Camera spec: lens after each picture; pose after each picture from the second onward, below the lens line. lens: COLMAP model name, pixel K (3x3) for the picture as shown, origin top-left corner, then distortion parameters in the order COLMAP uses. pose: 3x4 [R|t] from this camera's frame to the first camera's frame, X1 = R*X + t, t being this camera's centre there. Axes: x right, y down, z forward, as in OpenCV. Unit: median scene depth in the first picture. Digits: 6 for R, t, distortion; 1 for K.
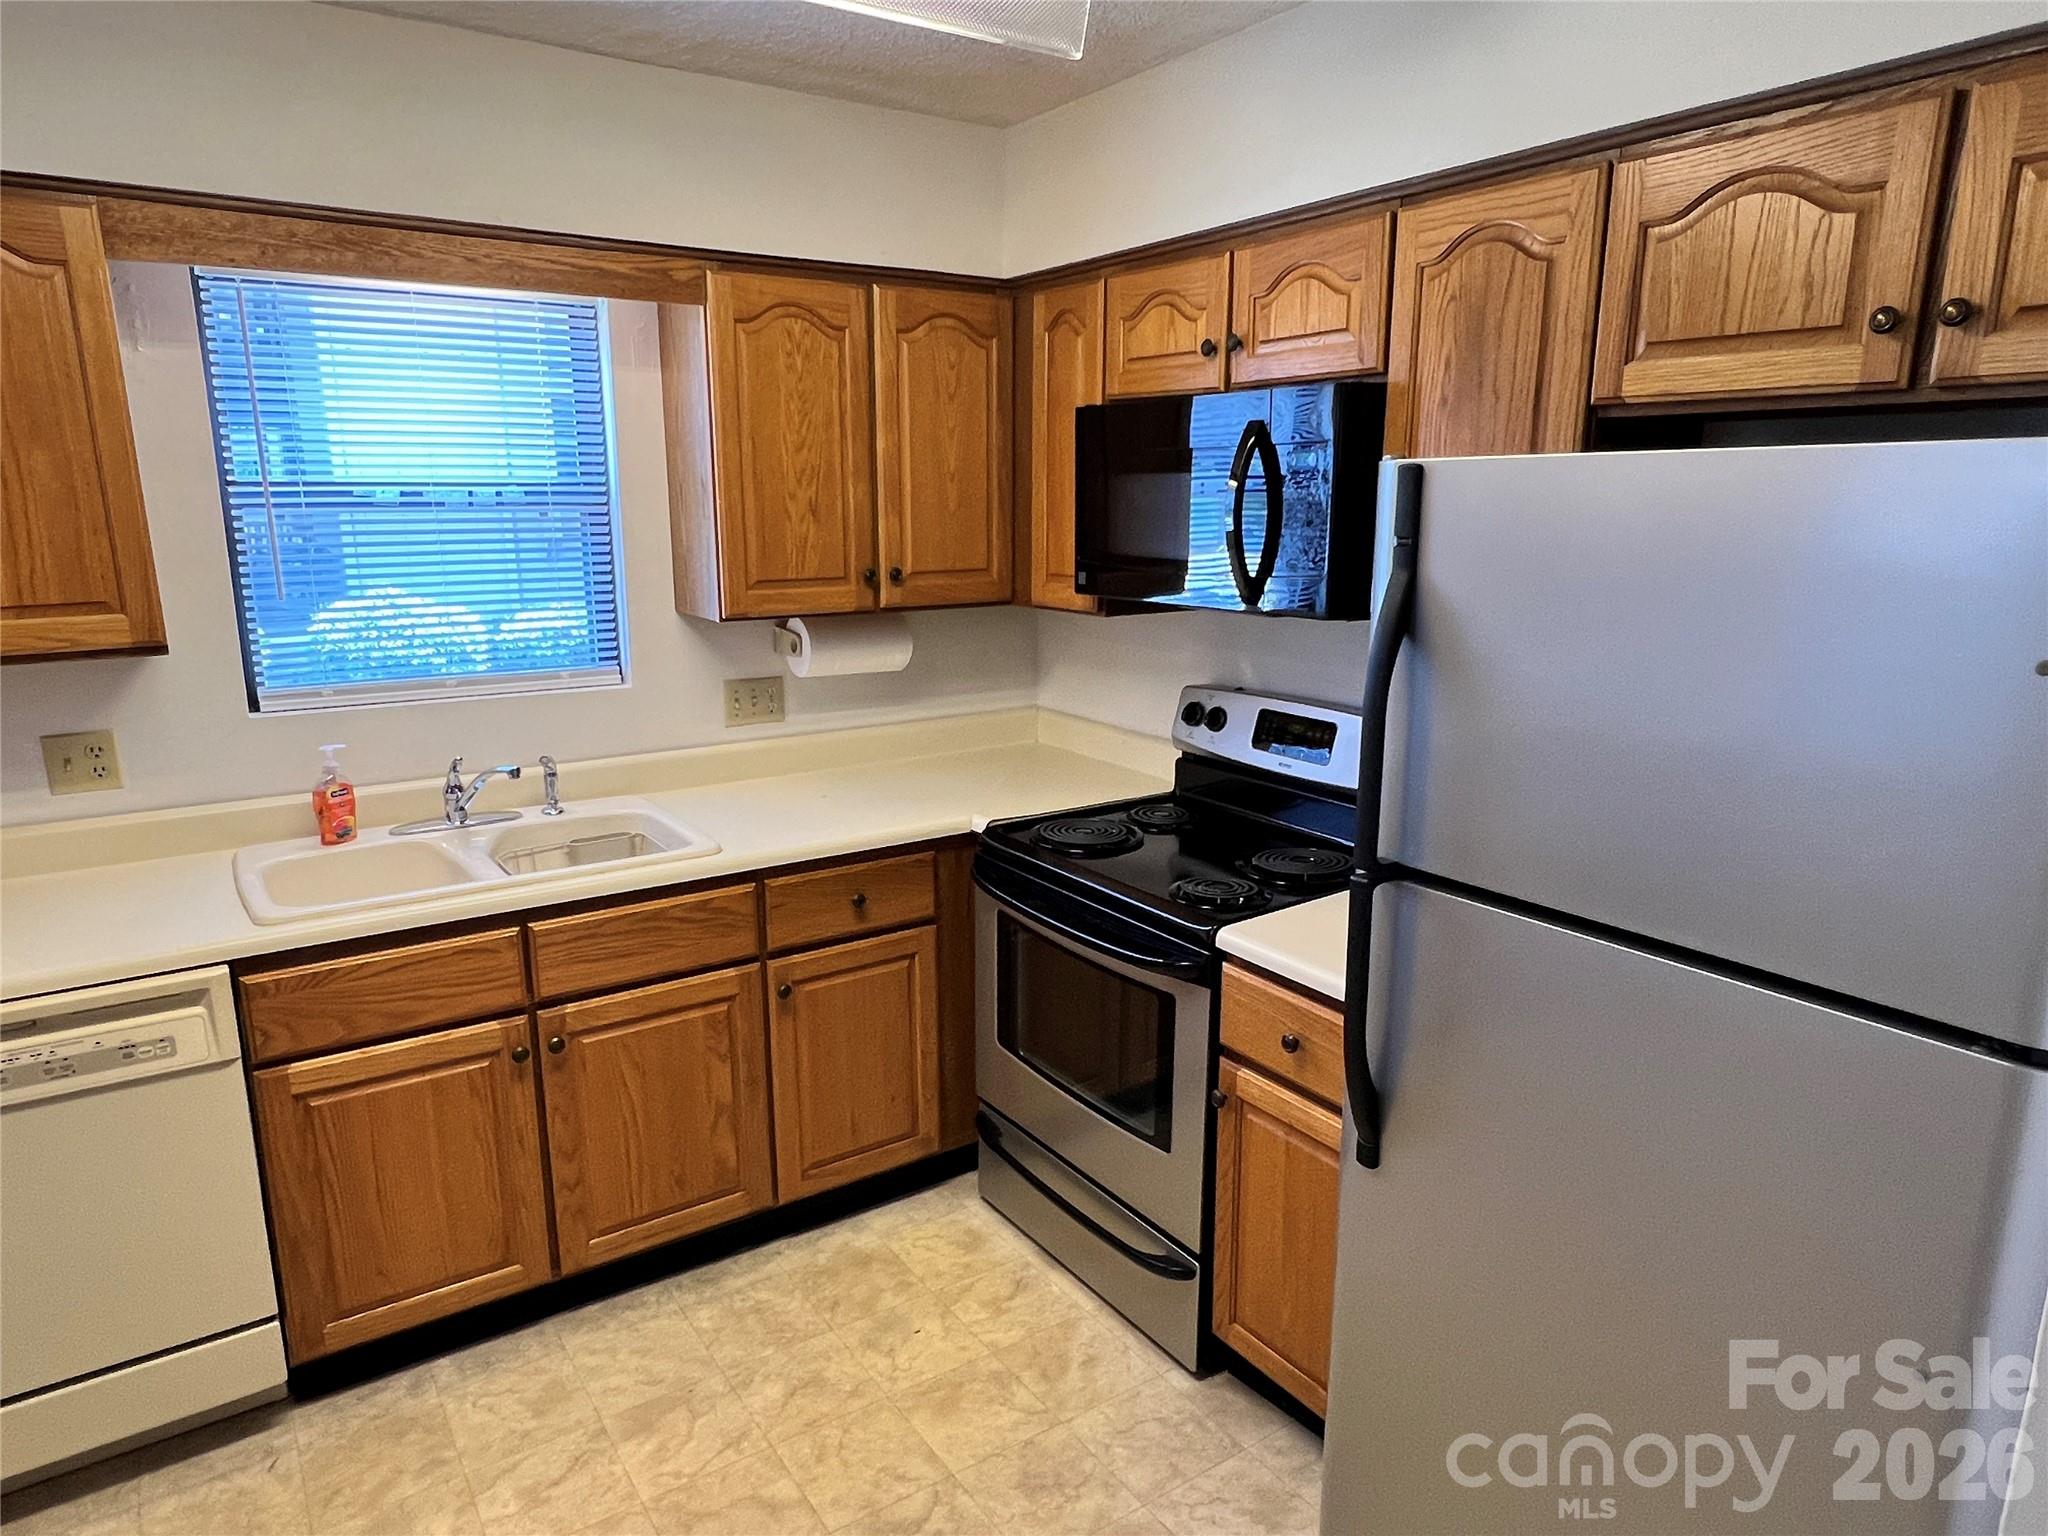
lens RADIAL K [[1277.3, 0, 1016.7], [0, 1277.3, 801.1], [0, 0, 1]] dist [-0.006585, -0.002943]
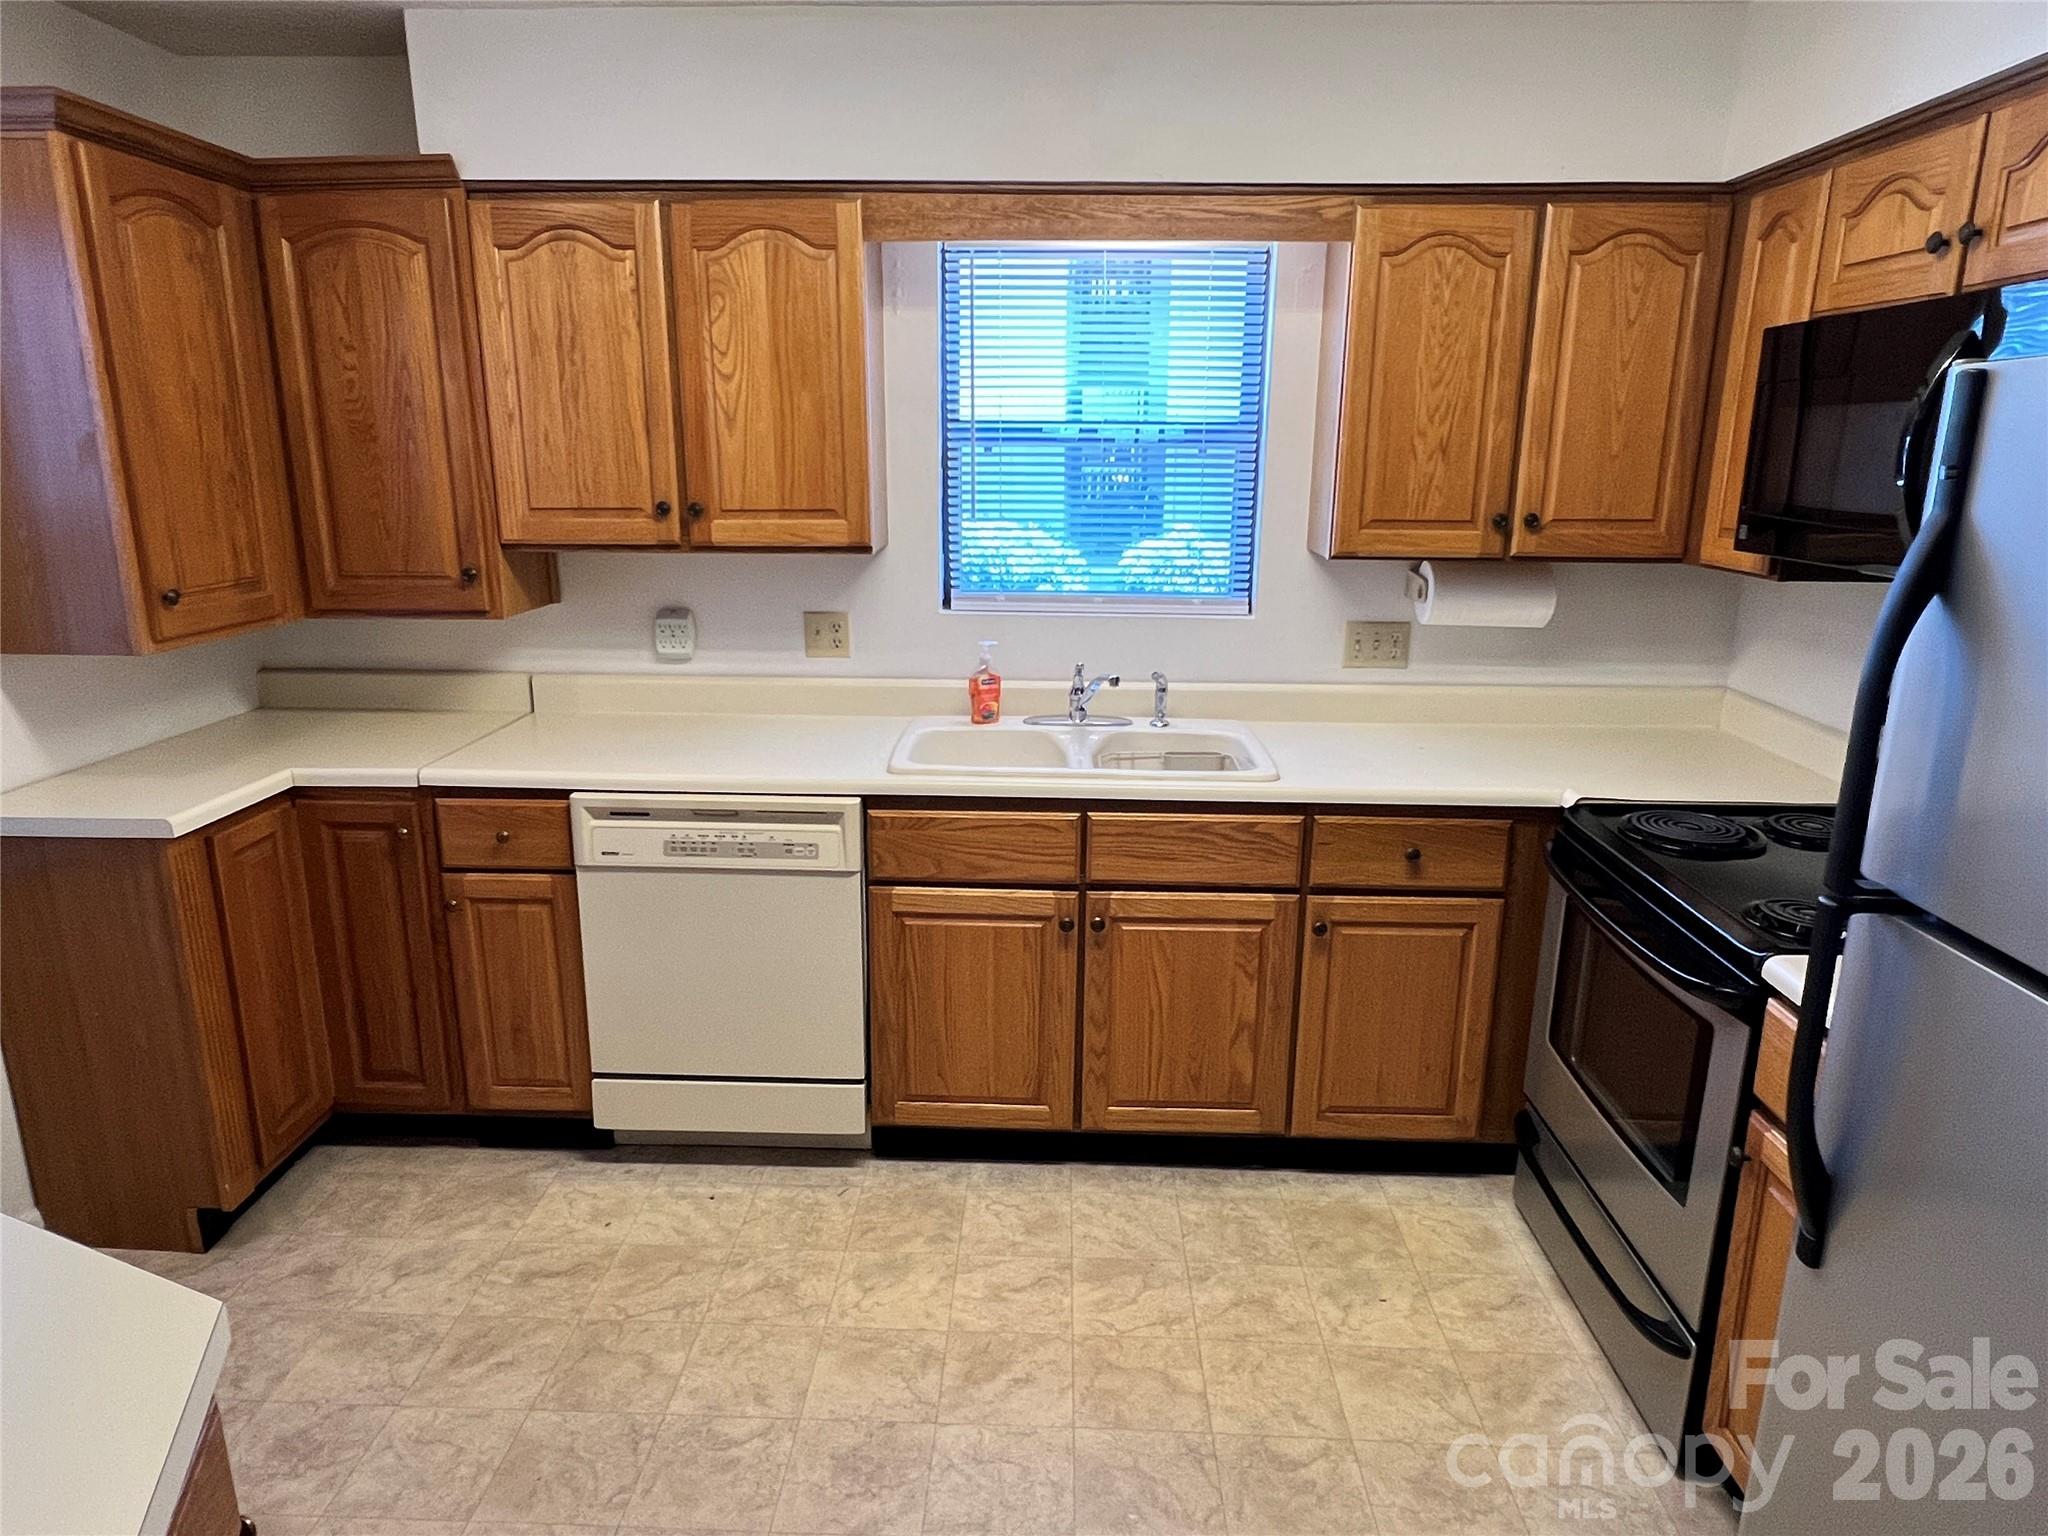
lens RADIAL K [[1277.3, 0, 1016.7], [0, 1277.3, 801.1], [0, 0, 1]] dist [-0.006585, -0.002943]
pose [[0.801546, 0.164908, -0.574743, 0.195356], [-0.148392, 0.986007, 0.075960, 0.009280], [0.579227, 0.024402, 0.814801, 0.039666]]
